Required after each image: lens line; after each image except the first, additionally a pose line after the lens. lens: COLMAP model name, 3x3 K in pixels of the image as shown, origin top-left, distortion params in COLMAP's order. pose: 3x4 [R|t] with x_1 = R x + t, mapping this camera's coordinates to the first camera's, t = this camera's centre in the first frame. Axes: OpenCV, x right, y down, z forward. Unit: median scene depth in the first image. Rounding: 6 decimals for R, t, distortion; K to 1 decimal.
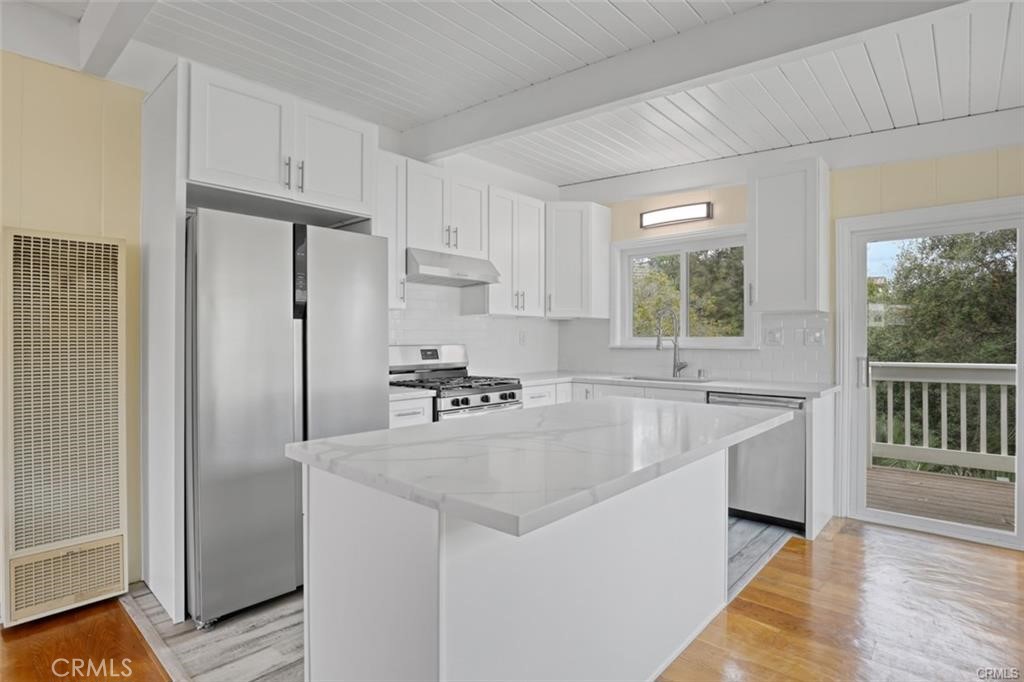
lens RADIAL K [[532.1, 0, 507.4], [0, 532.1, 340.3], [0, 0, 1]] dist [-0.020992, -0.000745]
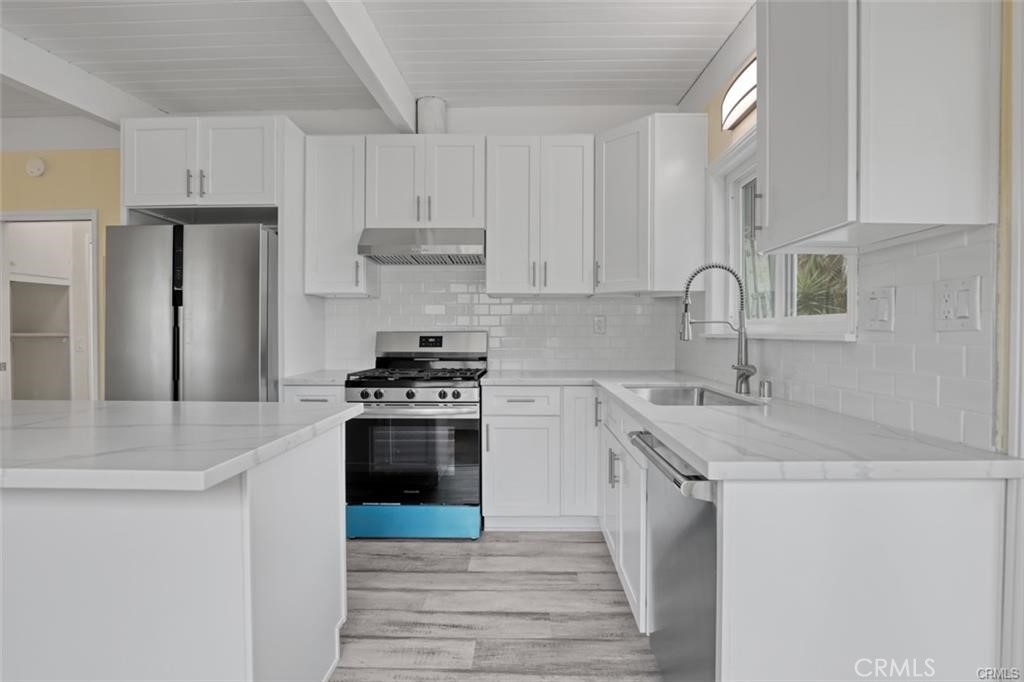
lens RADIAL K [[513.7, 0, 512.7], [0, 513.7, 334.0], [0, 0, 1]] dist [-0.003670, -0.000186]
pose [[0.654984, 0.005014, -0.755627, 0.601732], [-0.000773, 0.999982, 0.005965, 0.007851], [0.755643, -0.003323, 0.654976, 0.520075]]
